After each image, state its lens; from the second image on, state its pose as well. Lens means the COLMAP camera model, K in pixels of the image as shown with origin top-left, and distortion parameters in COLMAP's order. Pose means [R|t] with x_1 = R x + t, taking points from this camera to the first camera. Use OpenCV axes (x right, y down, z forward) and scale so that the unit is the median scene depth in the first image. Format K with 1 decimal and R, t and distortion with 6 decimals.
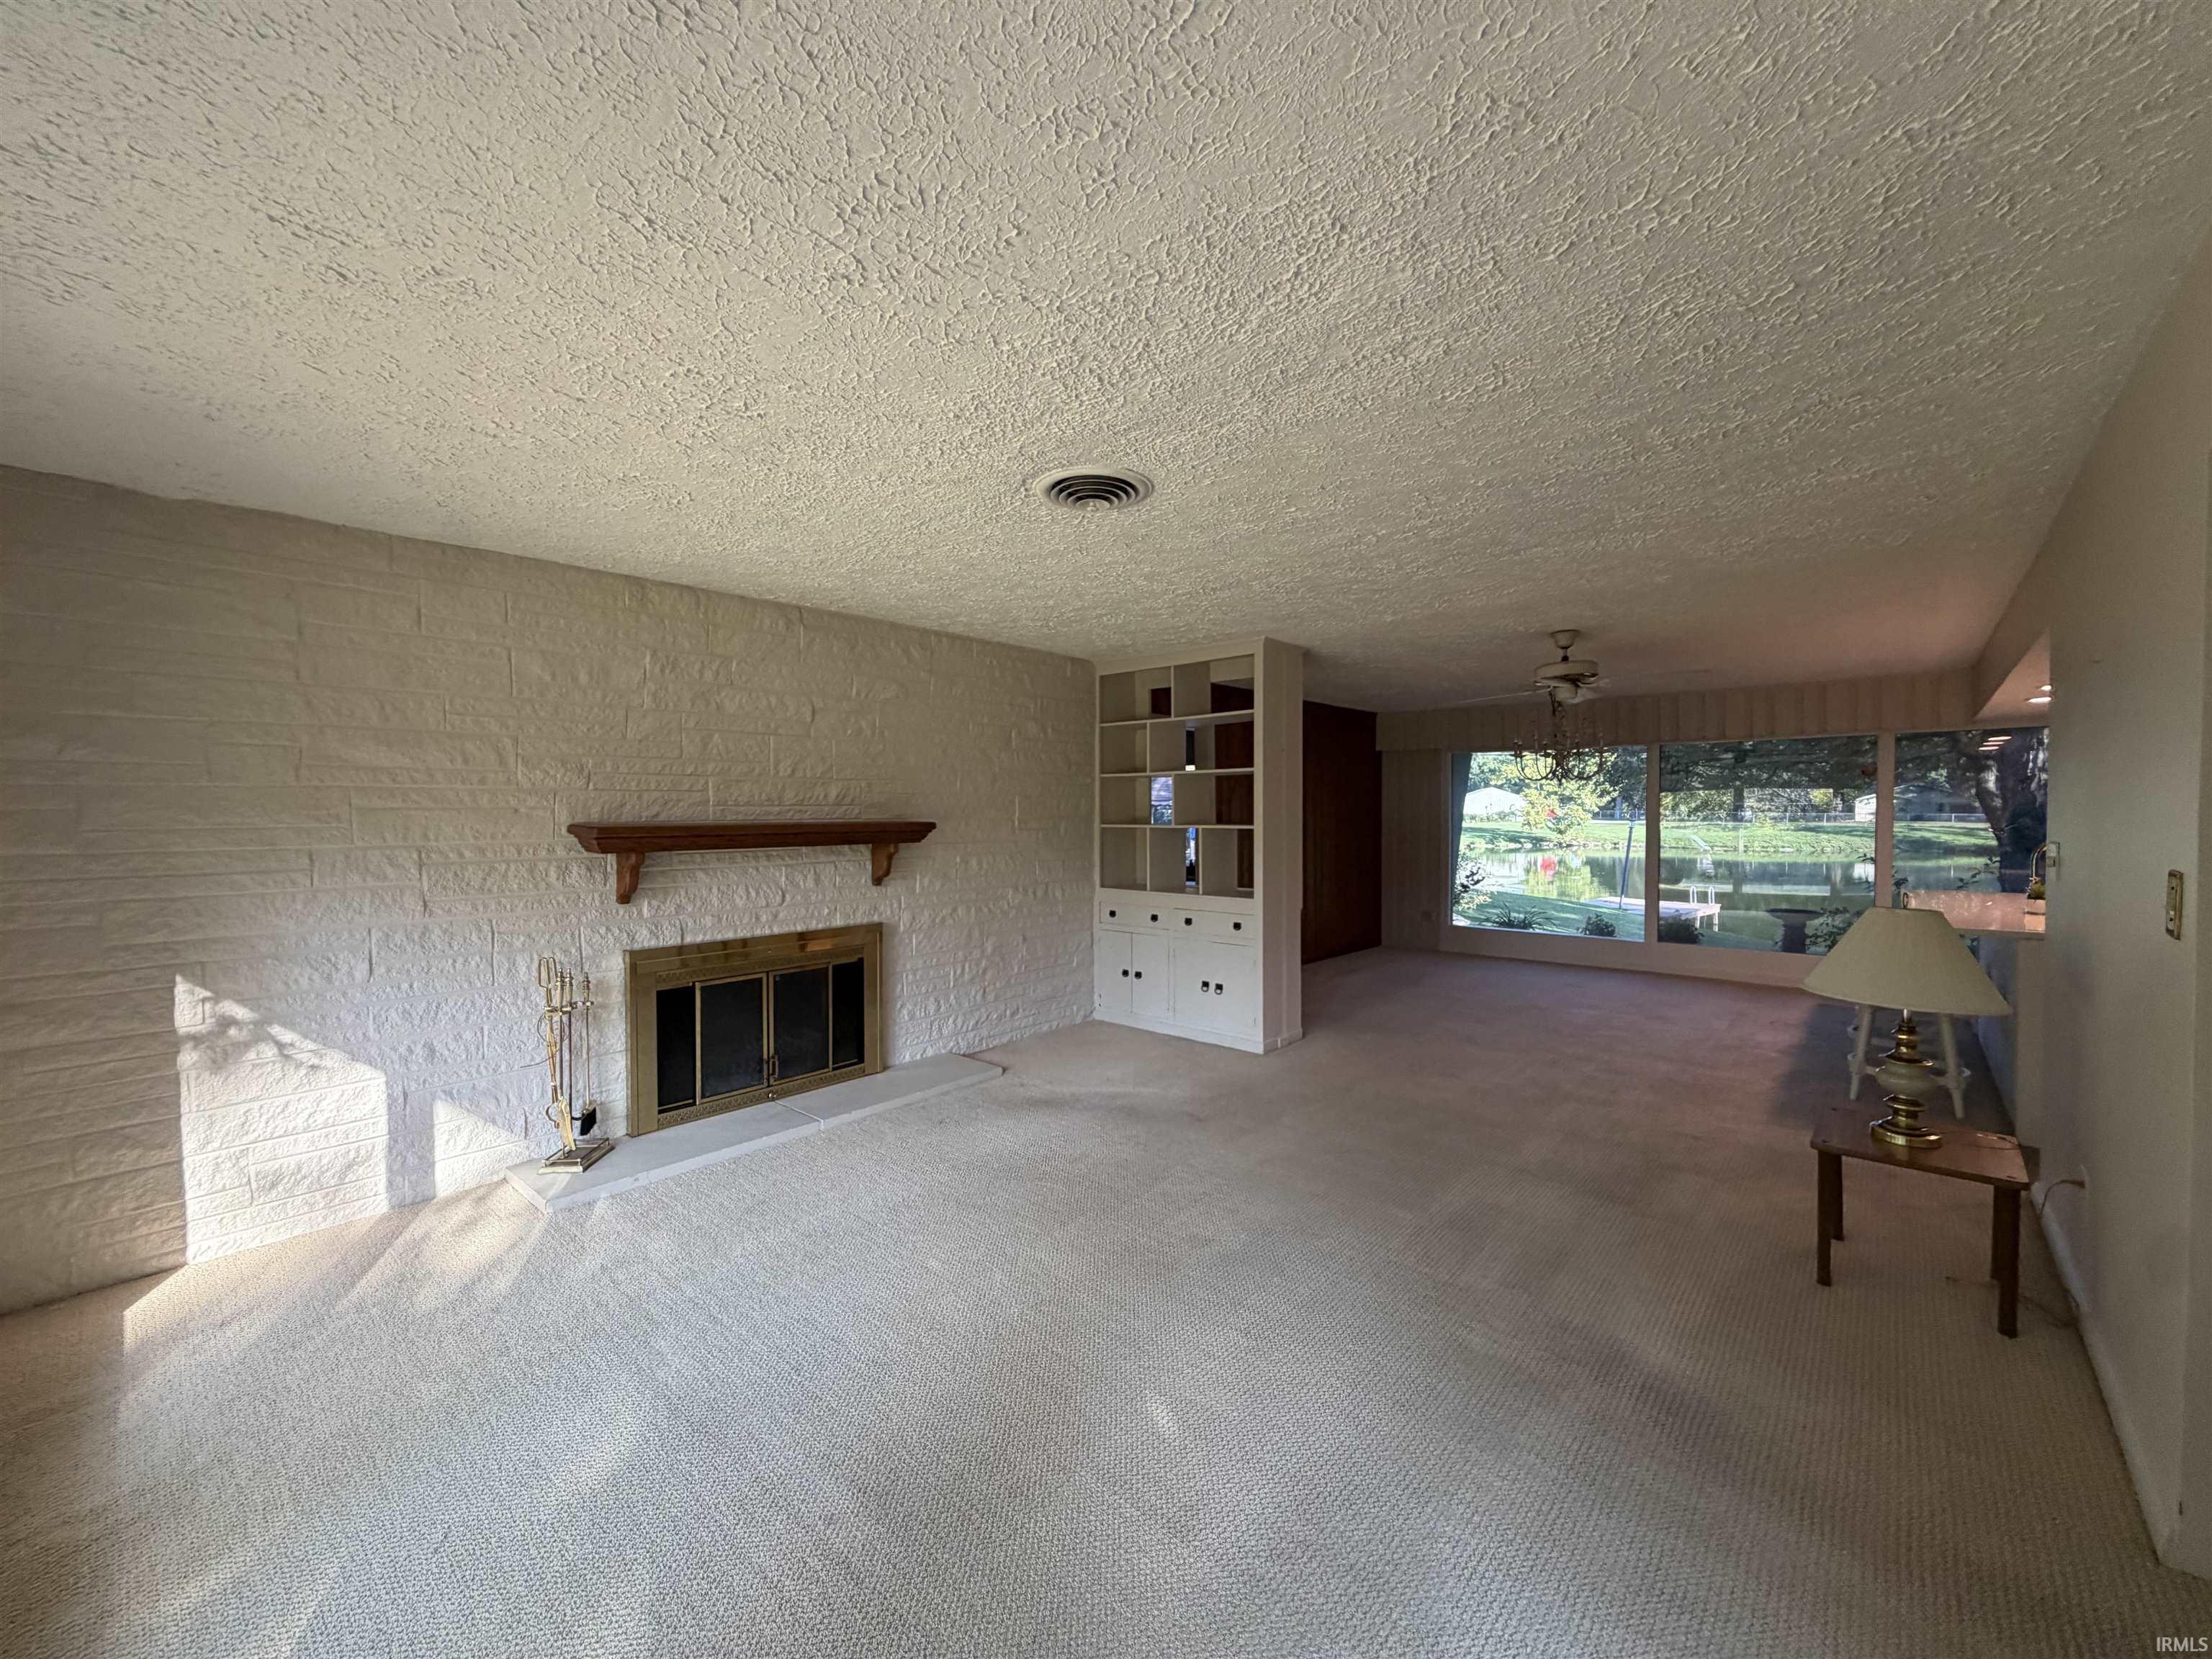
lens RADIAL K [[882.0, 0, 1102.3], [0, 882.0, 831.6], [0, 0, 1]] dist [-0.001090, 0.000381]
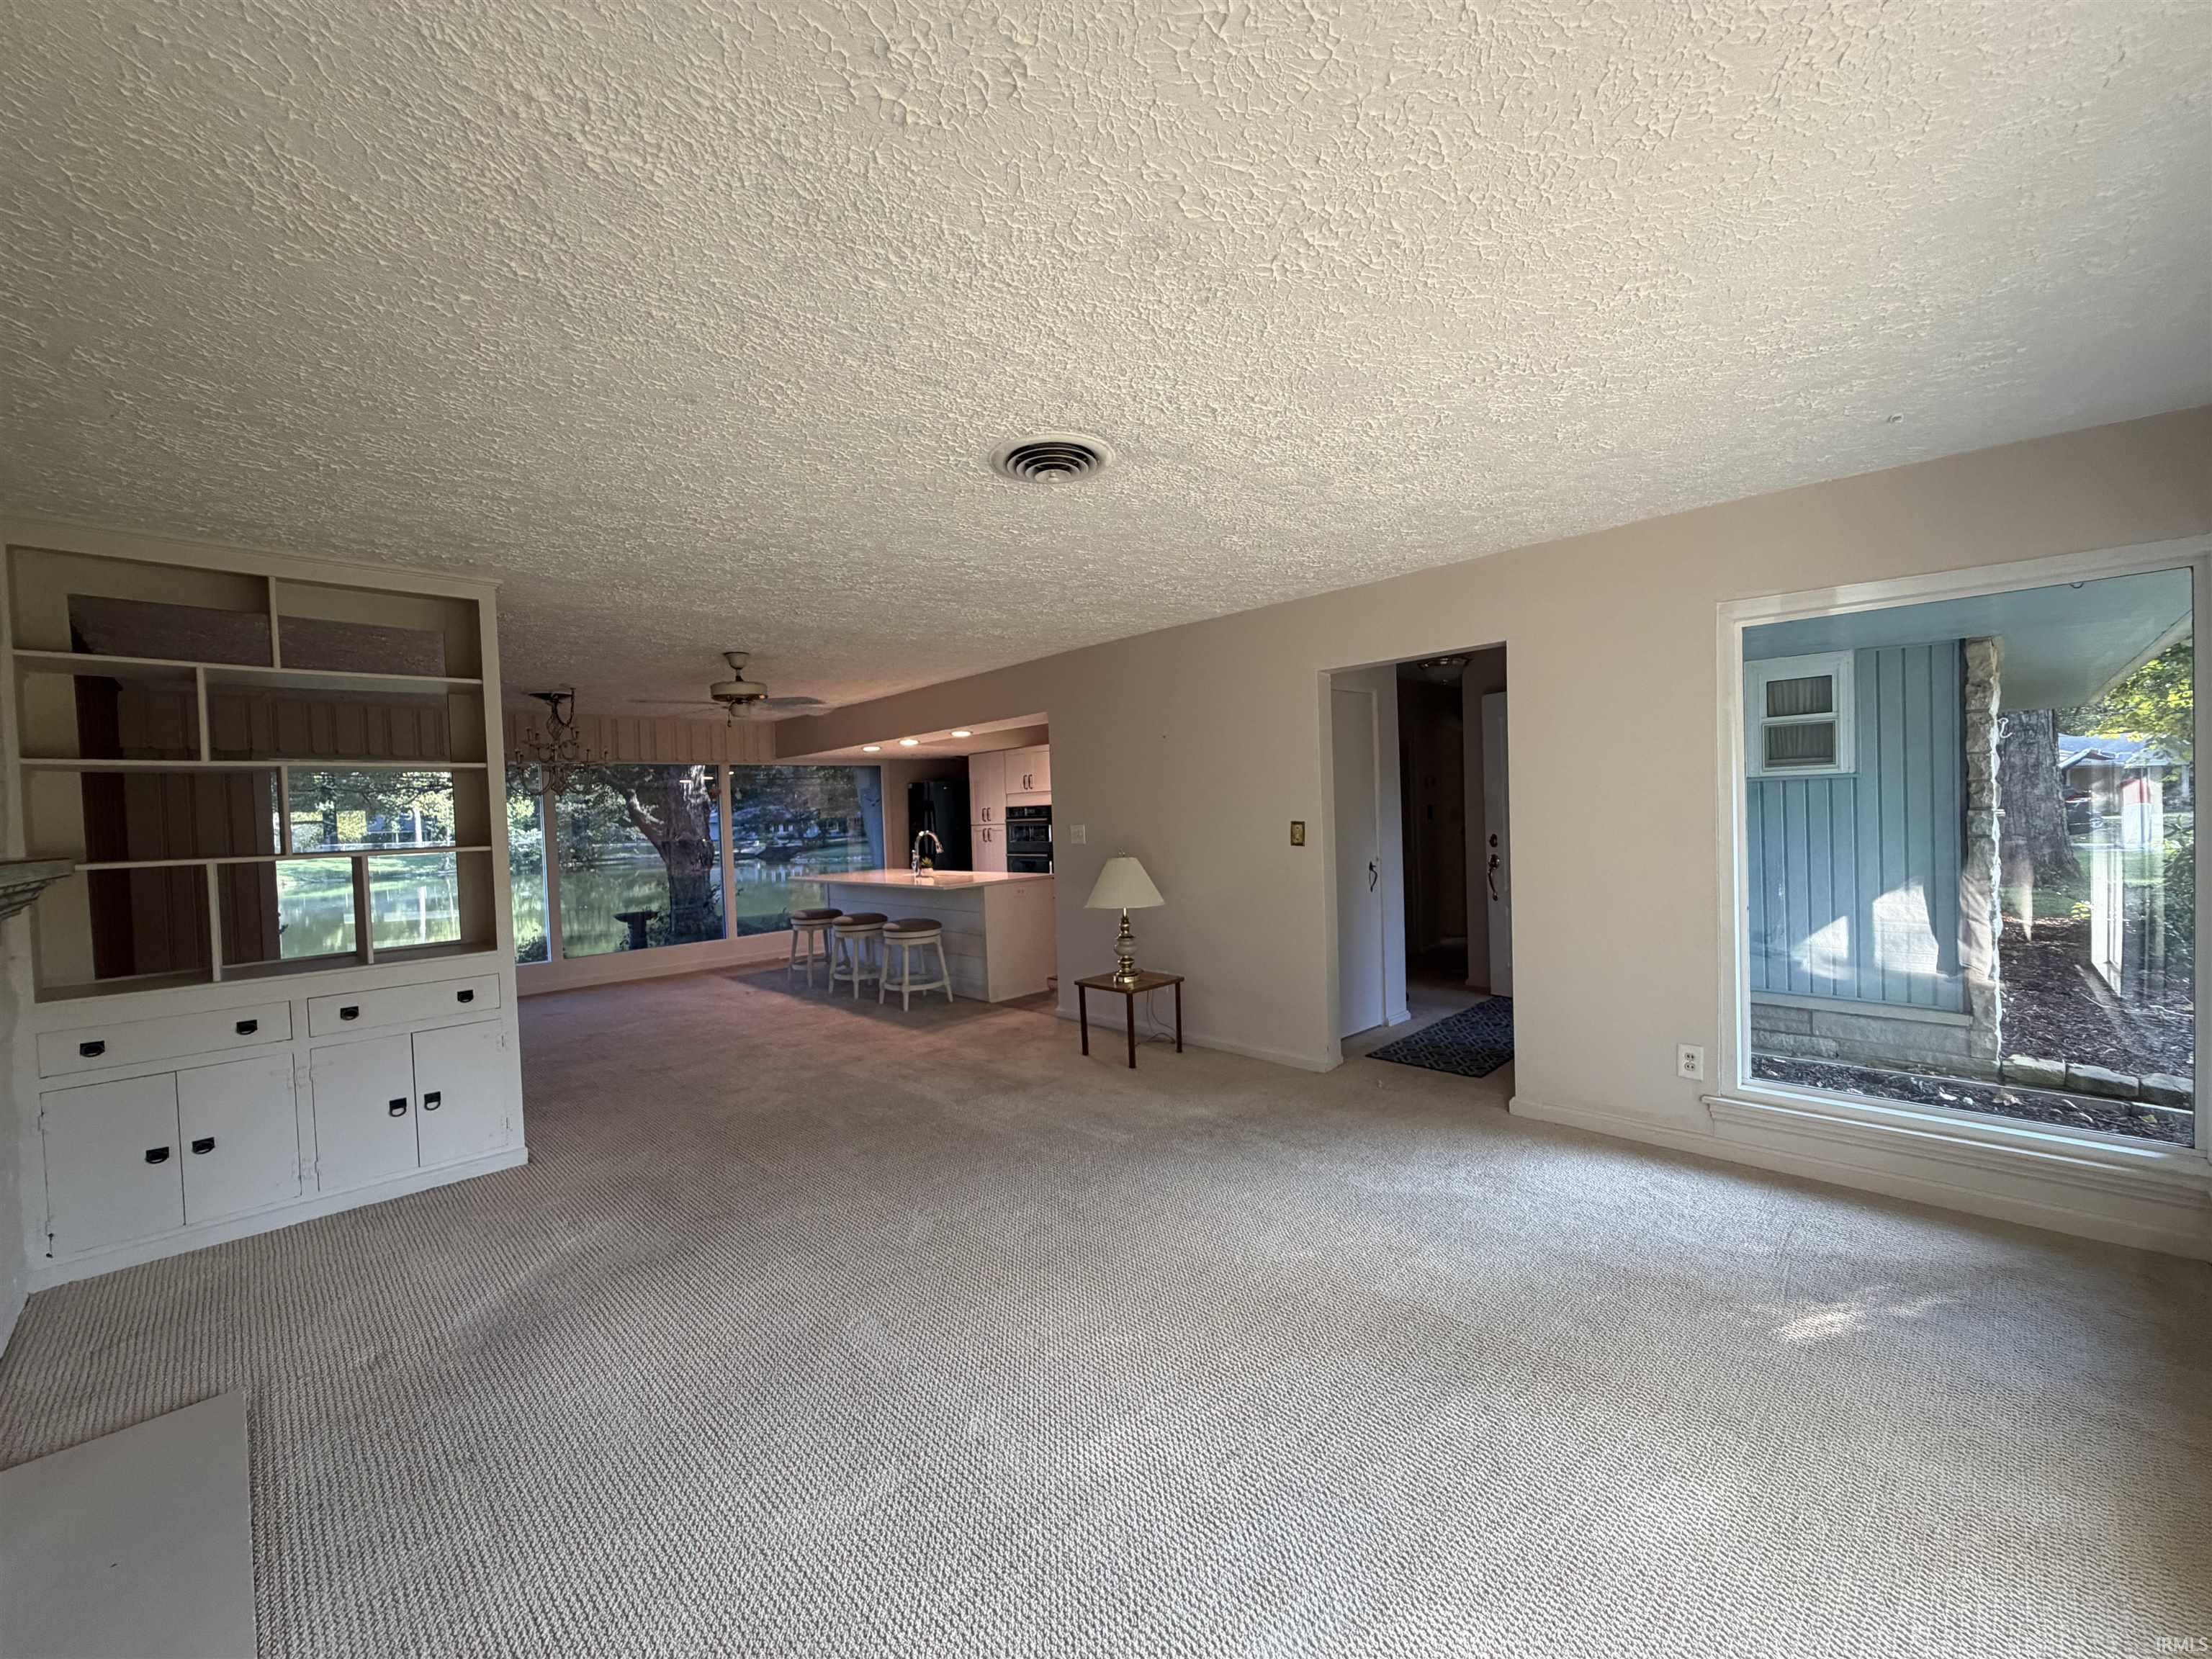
lens RADIAL K [[882.0, 0, 1102.3], [0, 882.0, 831.6], [0, 0, 1]] dist [-0.001090, 0.000381]
pose [[0.060934, -0.020337, 0.997935, -0.686997], [0.058458, 0.998149, 0.016772, -0.001982], [-0.996428, 0.057316, 0.062010, 0.652278]]
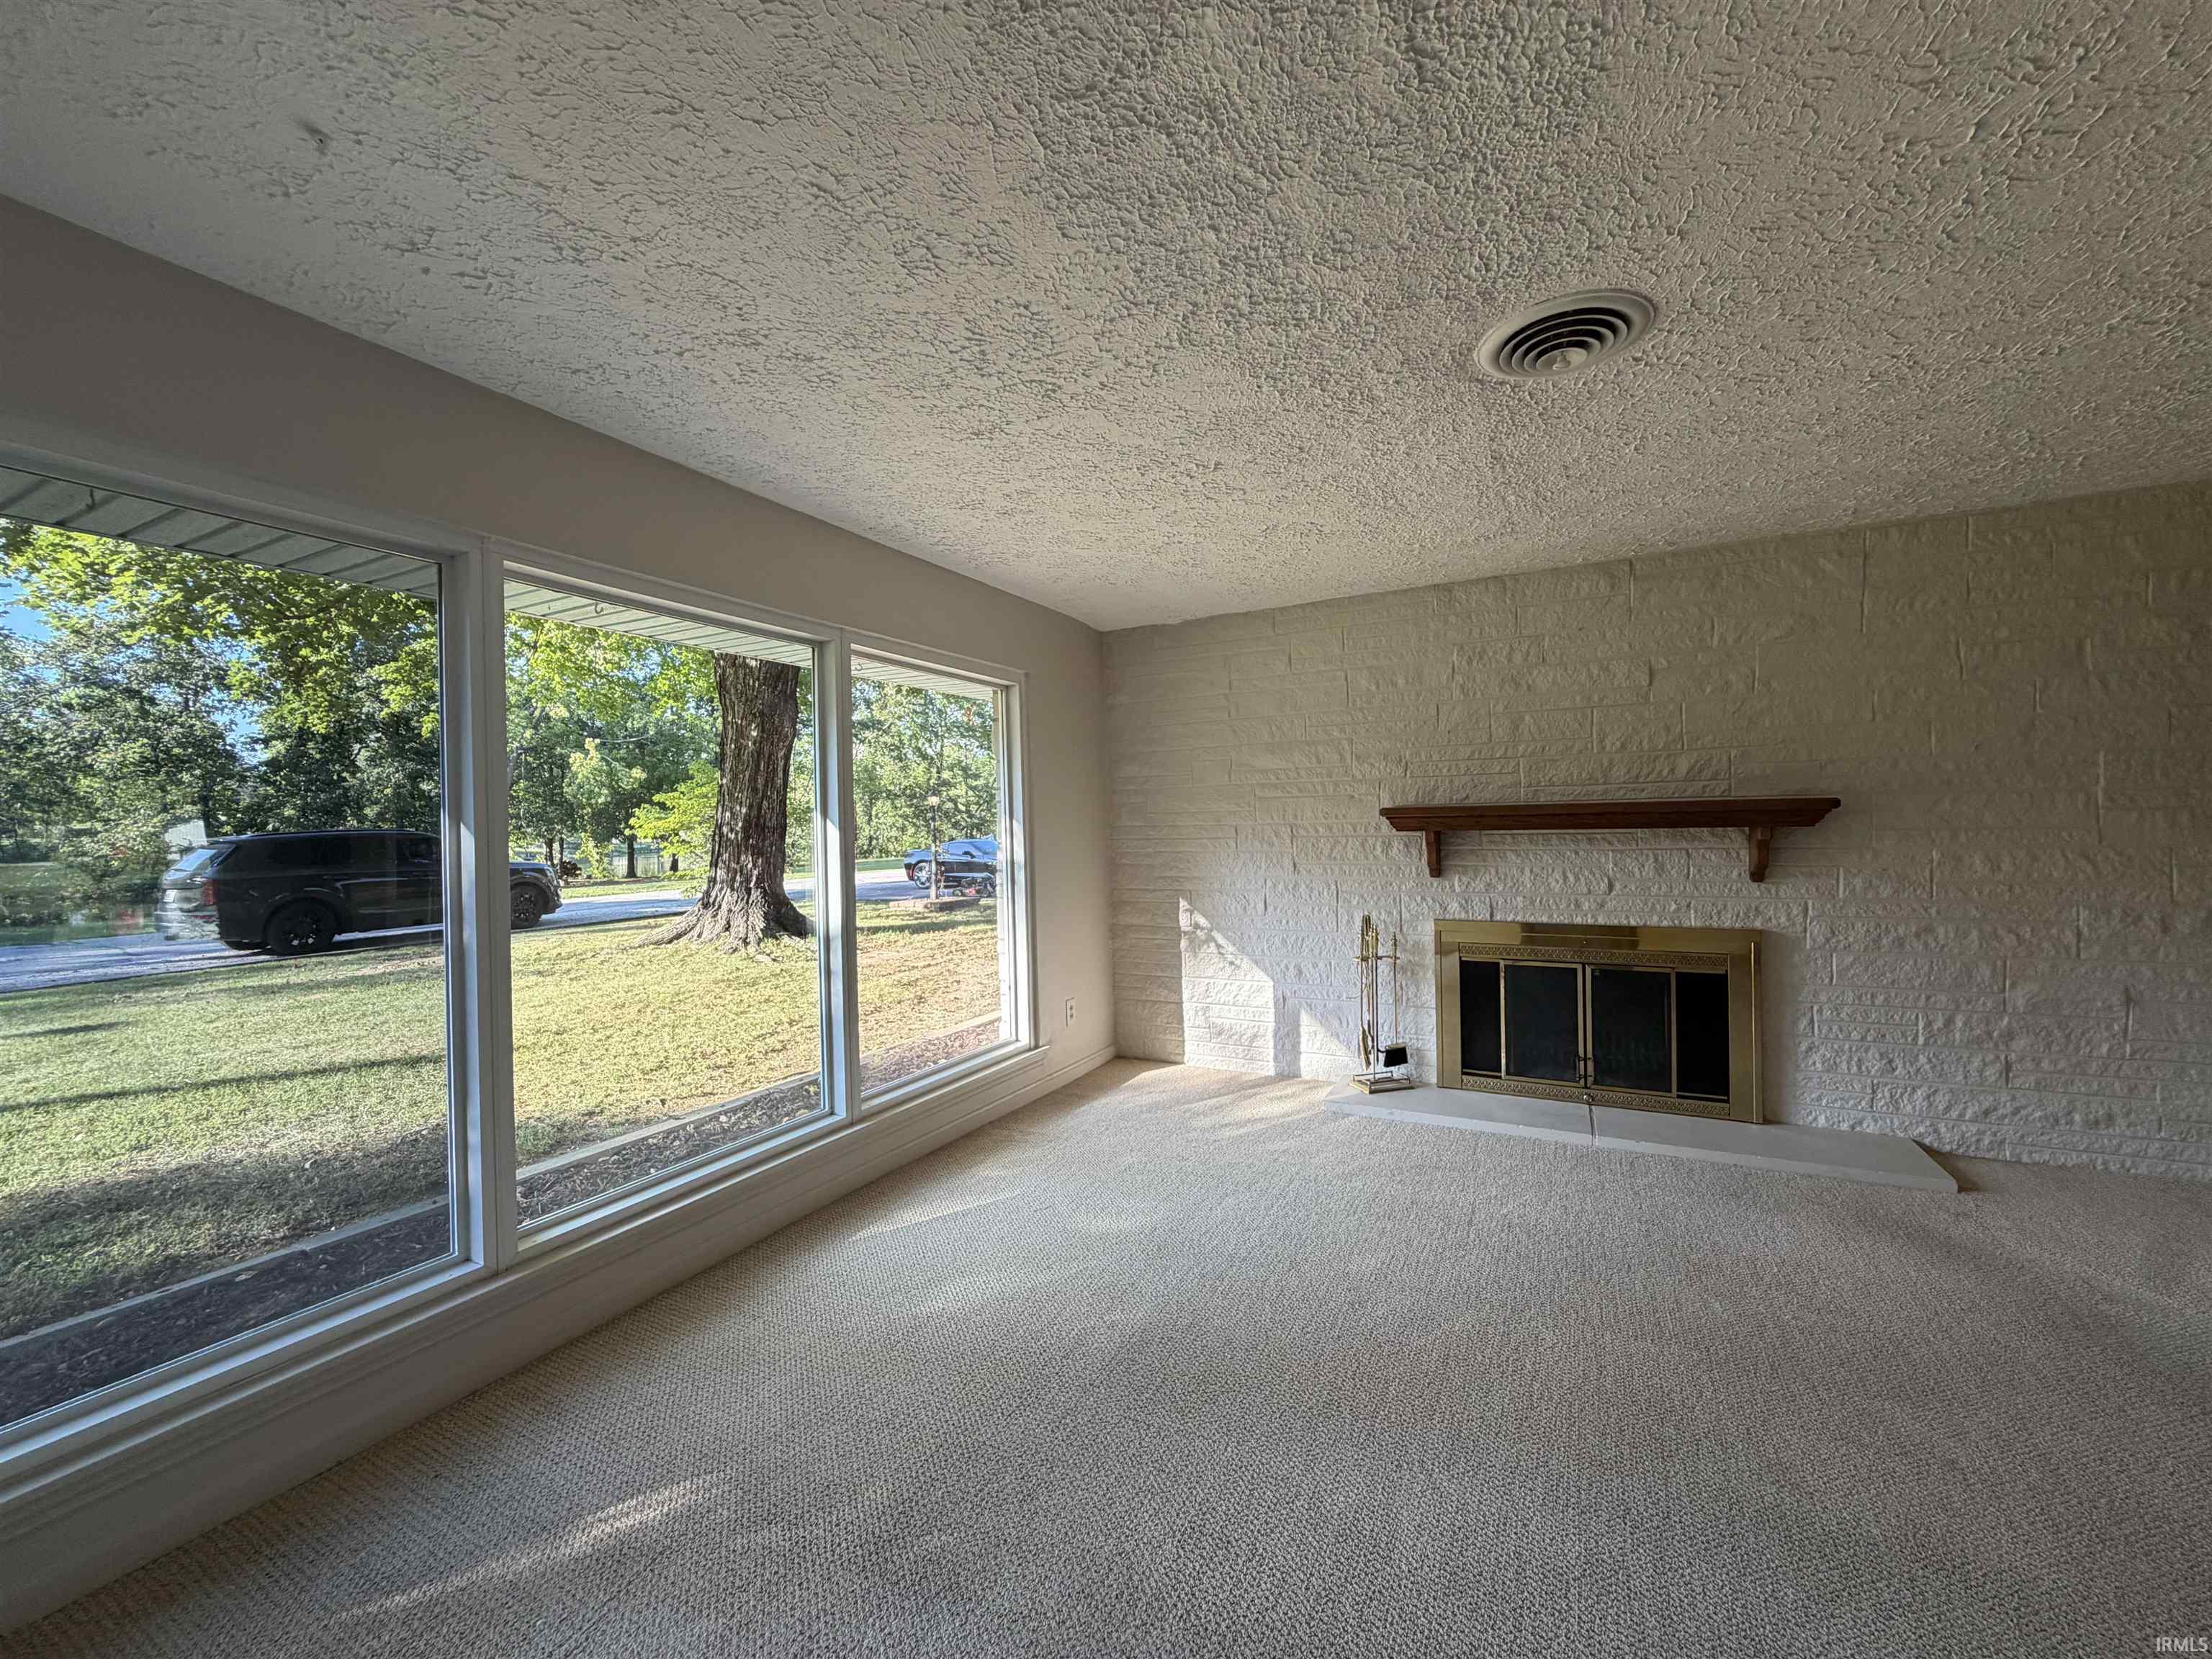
lens RADIAL K [[882.0, 0, 1102.3], [0, 882.0, 831.6], [0, 0, 1]] dist [-0.001090, 0.000381]
pose [[0.242019, 0.005412, -0.970256, 0.446019], [-0.007168, 0.999967, 0.003789, 0.022523], [0.970245, 0.006038, 0.242050, 0.316544]]
